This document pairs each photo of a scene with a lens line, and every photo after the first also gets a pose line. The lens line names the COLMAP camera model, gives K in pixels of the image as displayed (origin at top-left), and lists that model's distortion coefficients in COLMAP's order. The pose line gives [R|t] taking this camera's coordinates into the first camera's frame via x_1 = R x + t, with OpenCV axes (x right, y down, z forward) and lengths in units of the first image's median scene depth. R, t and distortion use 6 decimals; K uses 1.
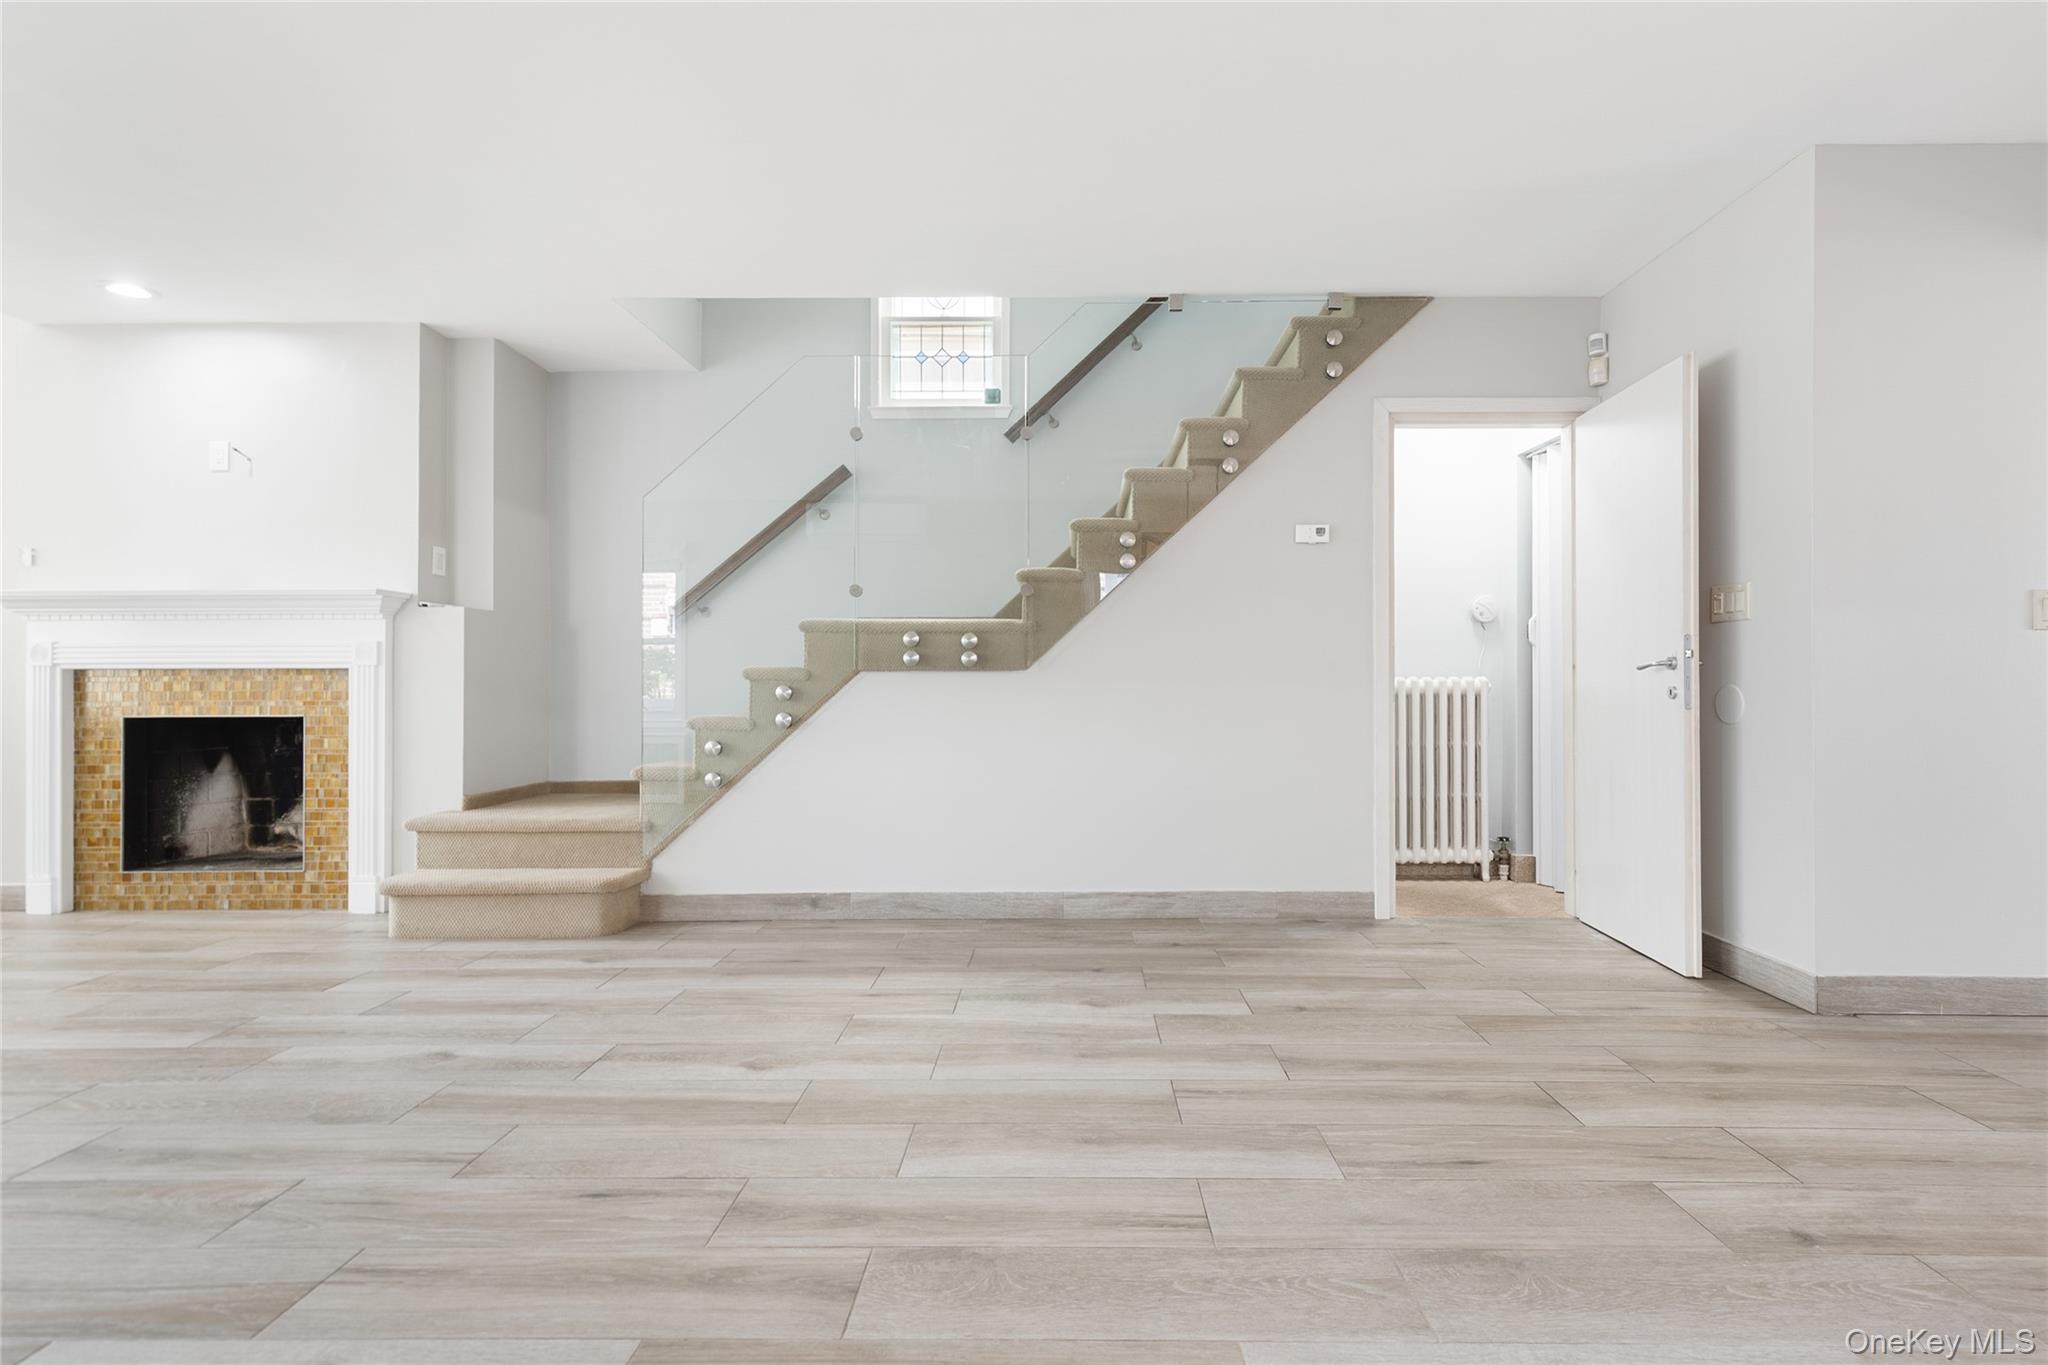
lens RADIAL K [[943.6, 0, 1070.8], [0, 943.6, 679.5], [0, 0, 1]] dist [0.018926, -0.005546]
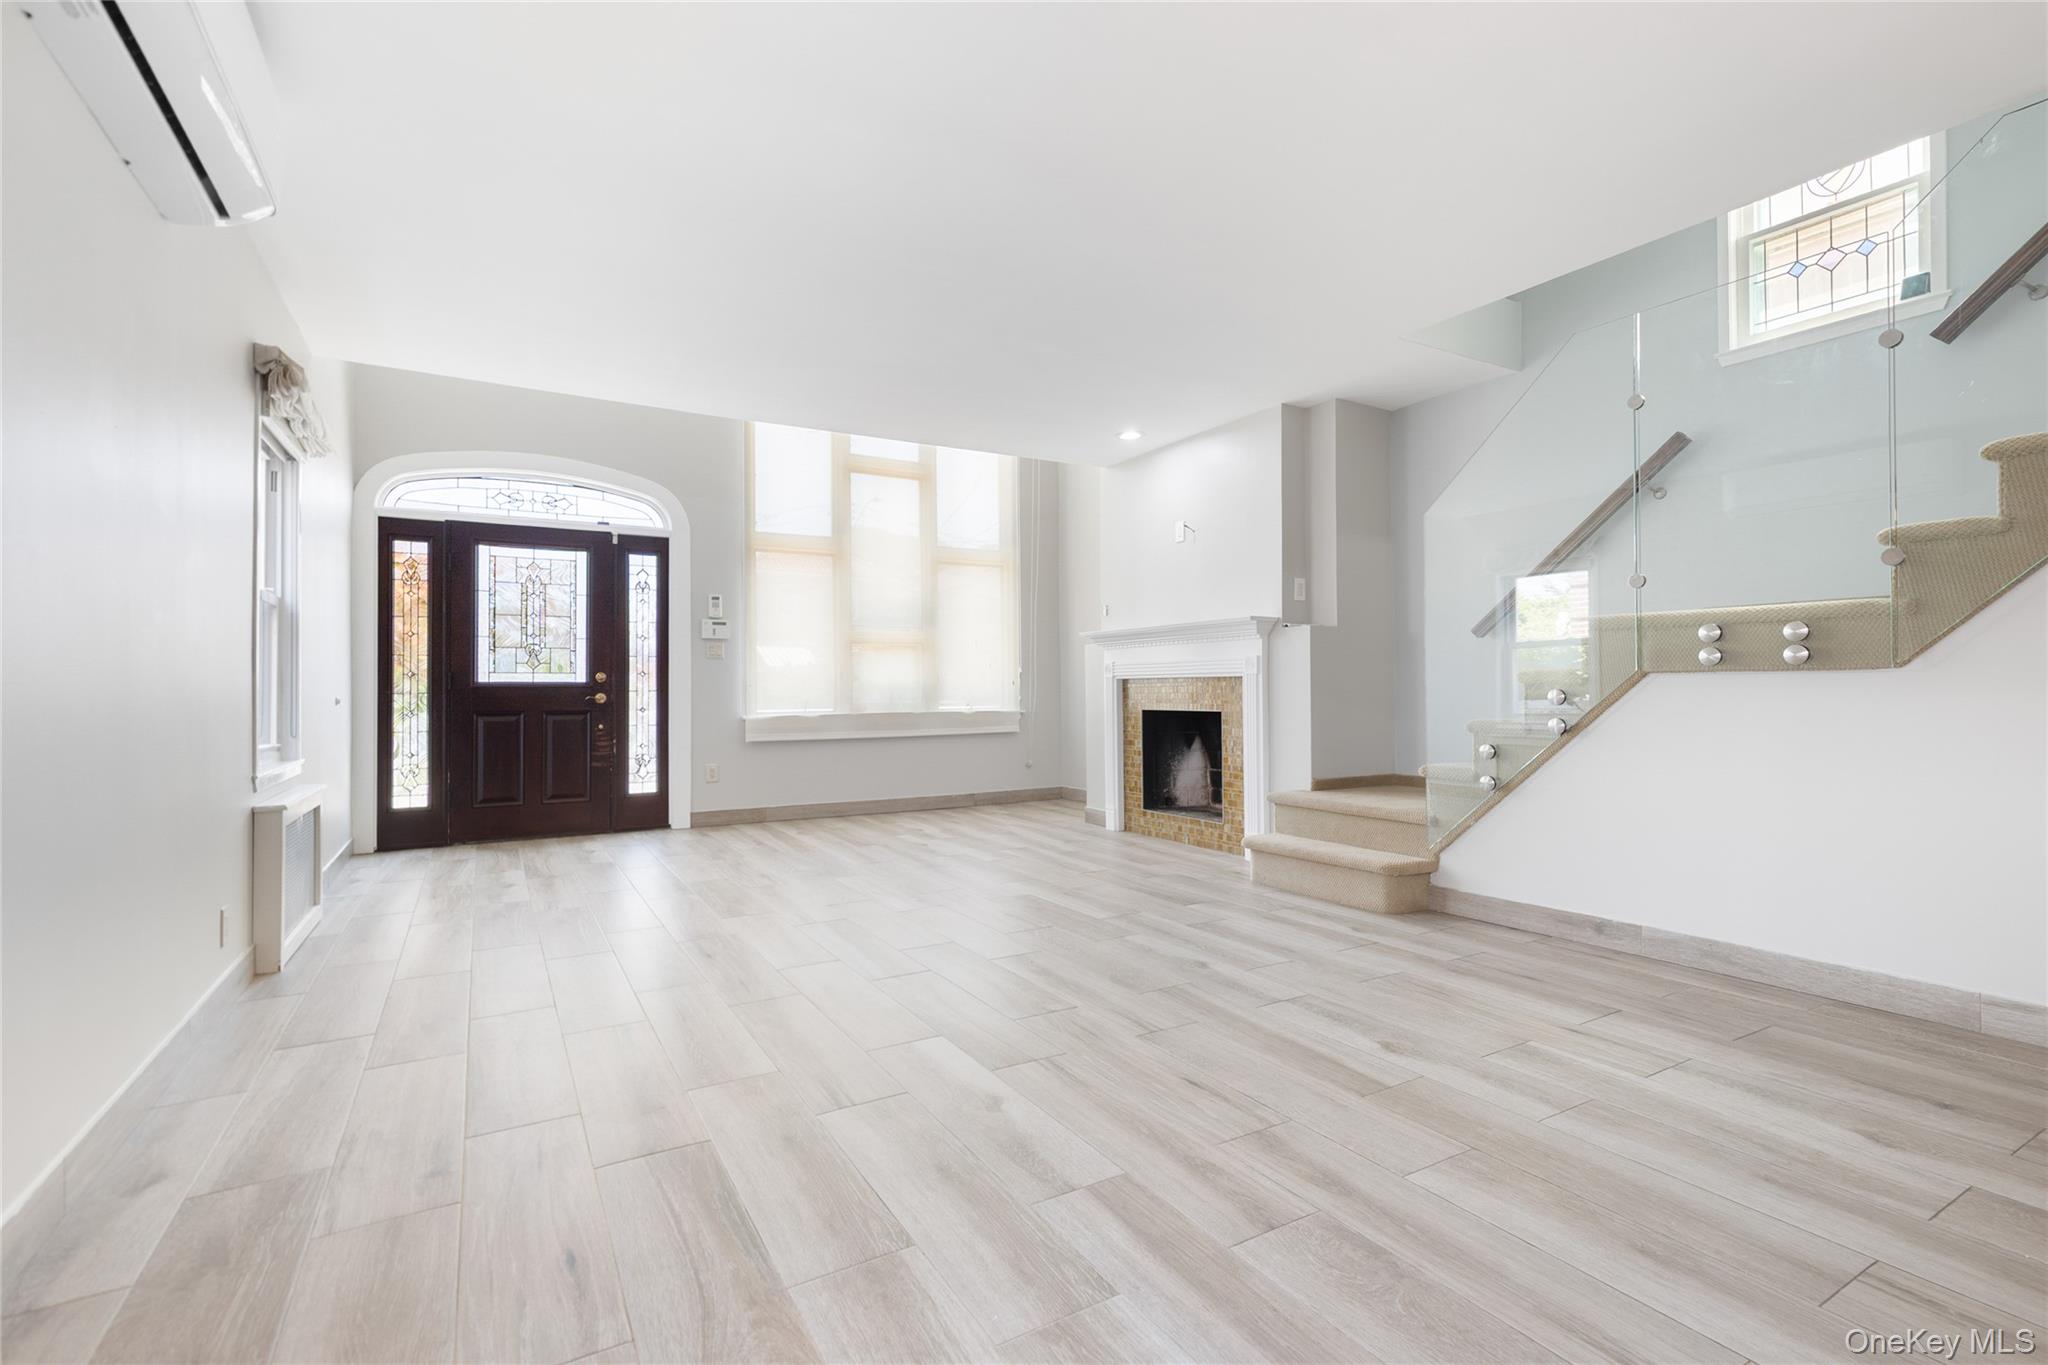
lens RADIAL K [[943.6, 0, 1039.9], [0, 943.6, 673.6], [0, 0, 1]] dist [0.018926, -0.005546]
pose [[0.523529, -0.014616, -0.851883, 0.230673], [0.007867, 0.999893, -0.012321, -0.001051], [0.851972, -0.000251, 0.523588, 0.067024]]
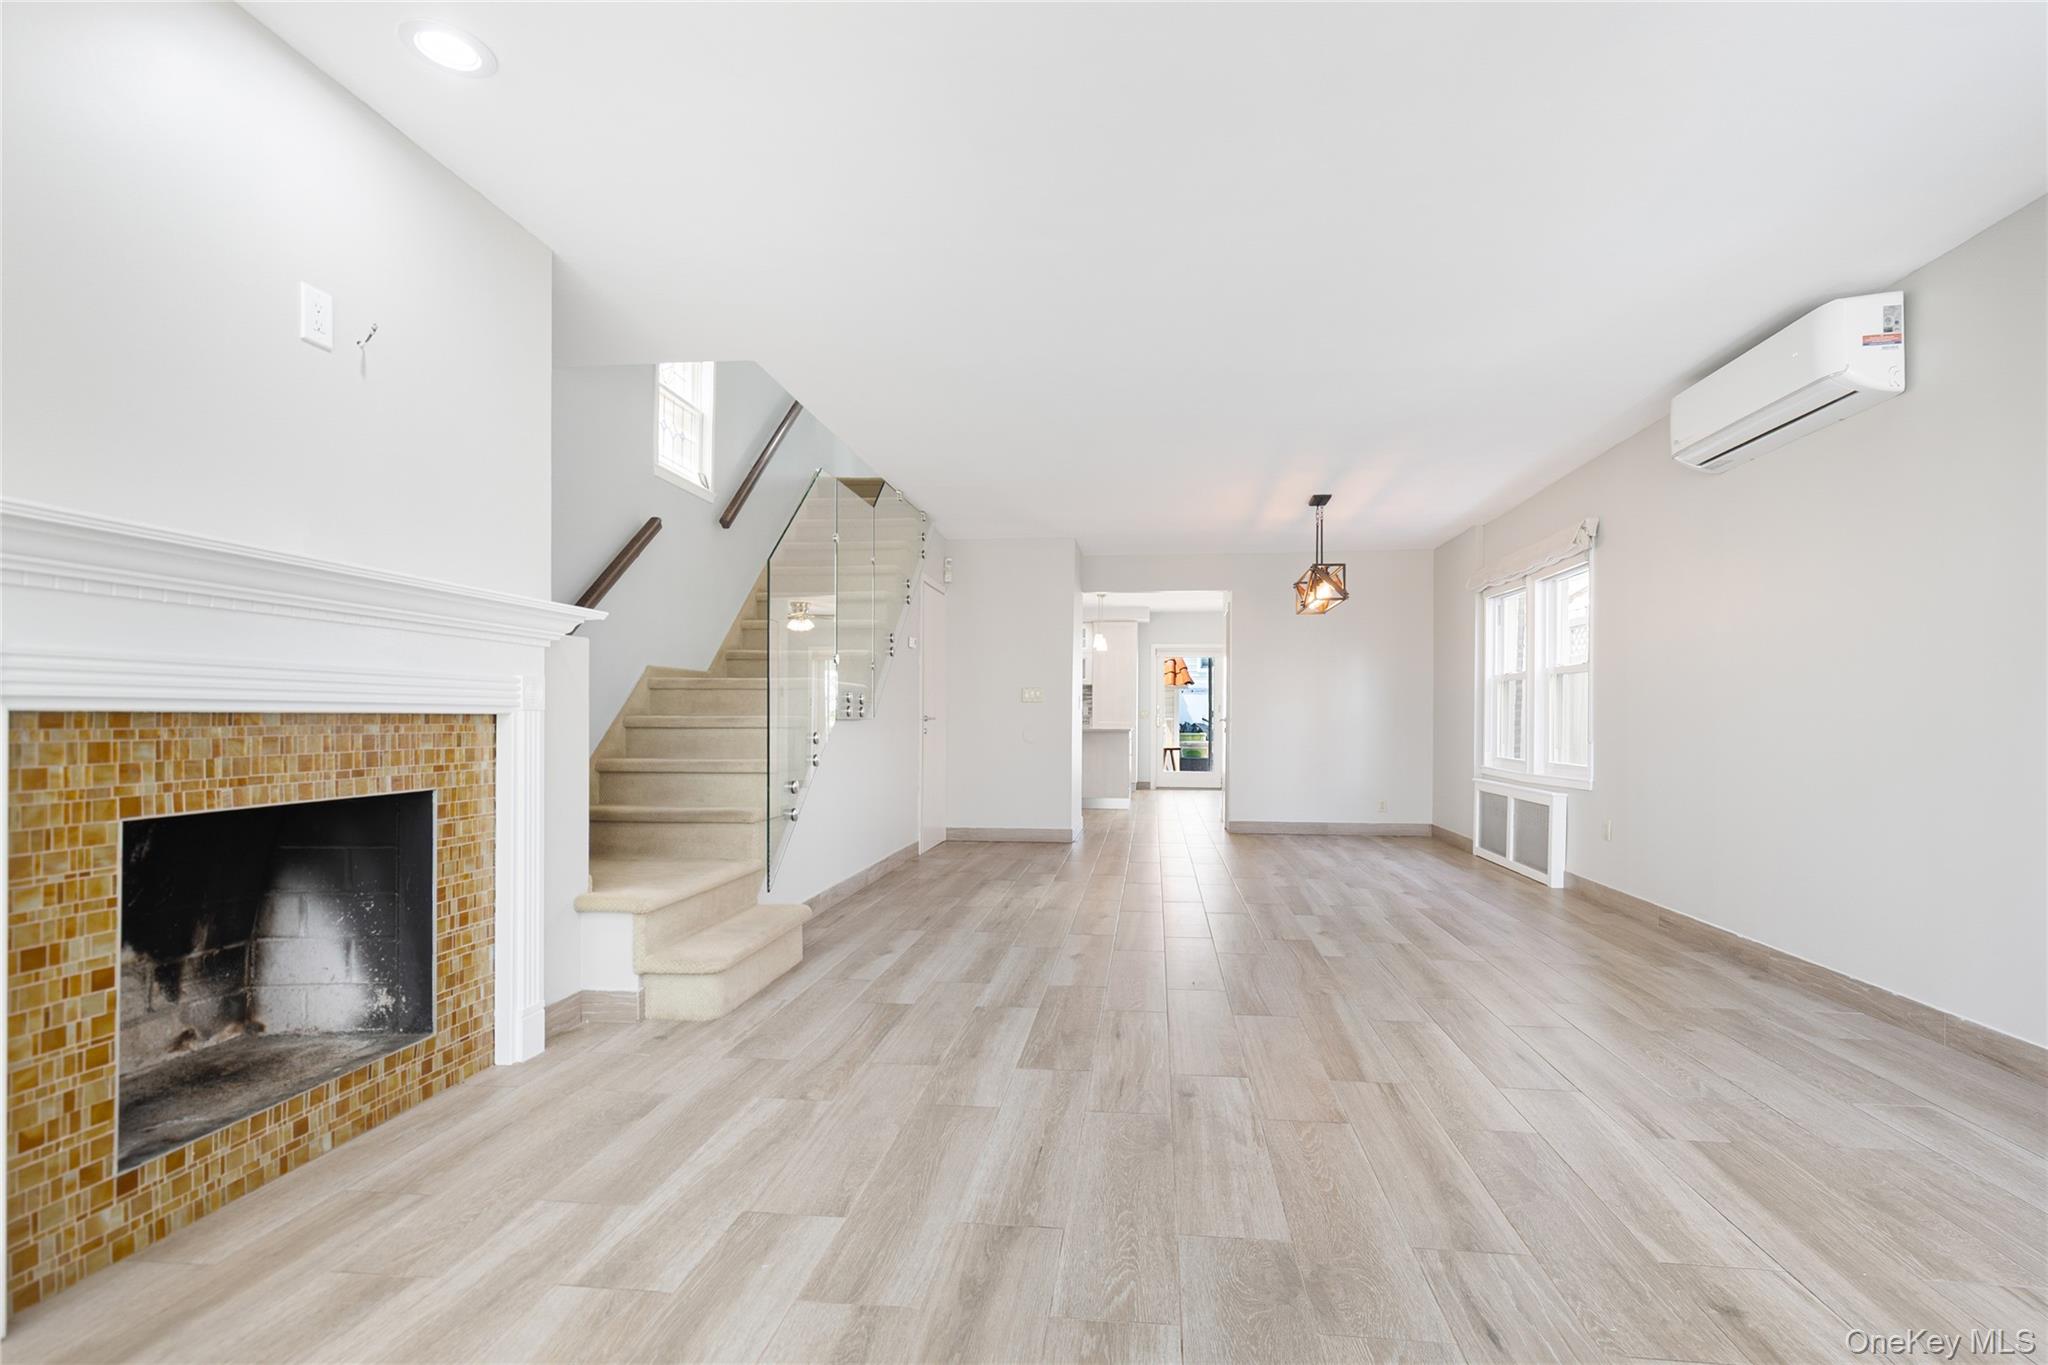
lens RADIAL K [[943.6, 0, 1039.9], [0, 943.6, 727.5], [0, 0, 1]] dist [0.018926, -0.005546]
pose [[0.101511, -0.005173, 0.994821, -1.464773], [-0.008023, 0.999950, 0.006018, -0.009706], [-0.994802, -0.008593, 0.101464, 0.569707]]
